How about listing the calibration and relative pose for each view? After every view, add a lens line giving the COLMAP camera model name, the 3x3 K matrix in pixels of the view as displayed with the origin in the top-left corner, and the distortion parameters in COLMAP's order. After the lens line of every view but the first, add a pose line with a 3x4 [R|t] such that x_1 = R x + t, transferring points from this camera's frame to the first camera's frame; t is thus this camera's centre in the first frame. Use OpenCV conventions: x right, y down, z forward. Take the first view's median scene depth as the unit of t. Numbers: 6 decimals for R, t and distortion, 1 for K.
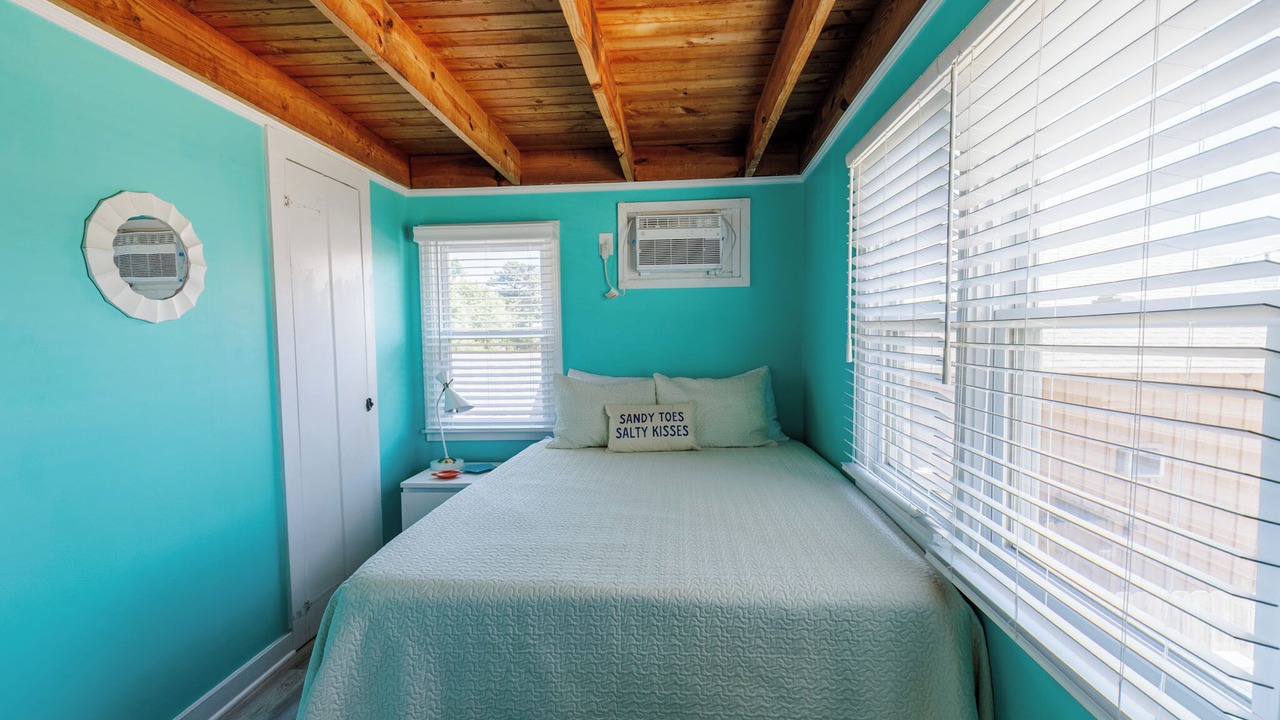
lens RADIAL K [[508.5, 0, 636.9], [0, 508.5, 367.5], [0, 0, 1]] dist [0.011629, 0.000155]
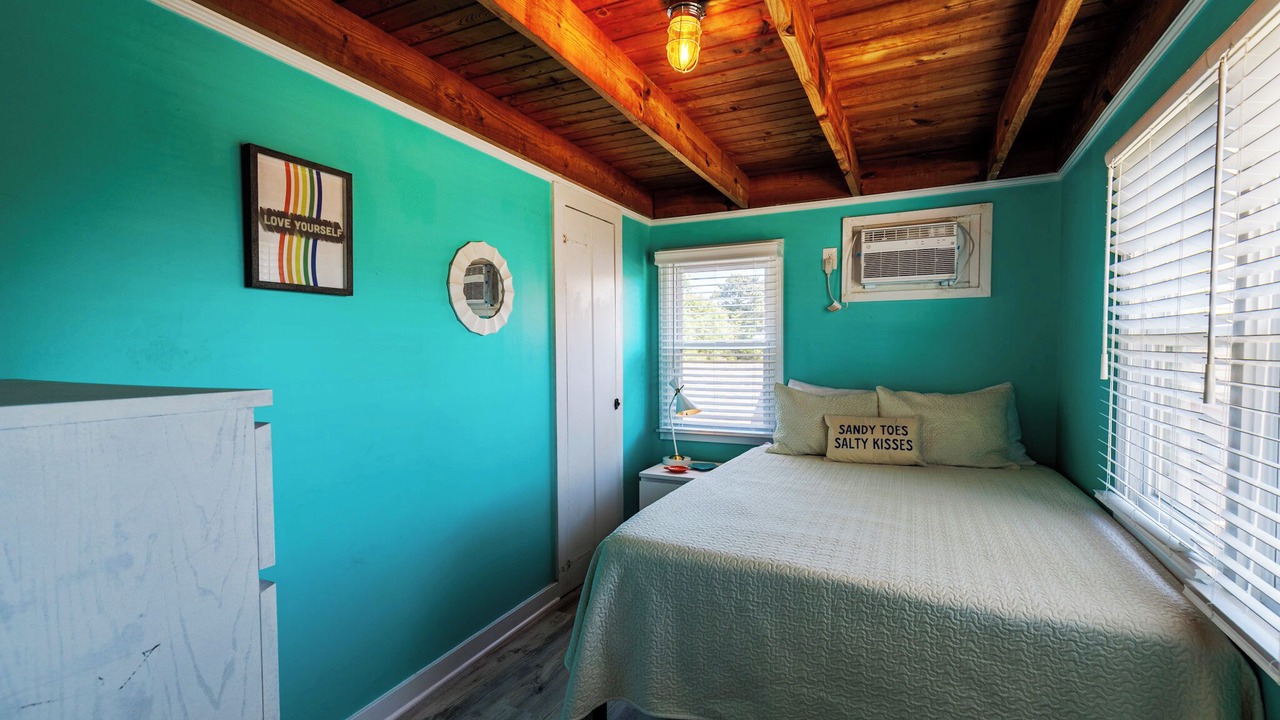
lens RADIAL K [[560.8, 0, 646.8], [0, 560.8, 363.1], [0, 0, 1]] dist [-0.003030, -0.000283]
pose [[0.927473, 0.020231, -0.373341, 0.029289], [-0.033444, 0.999021, -0.028947, 0.015676], [0.372390, 0.039334, 0.927242, -0.218491]]
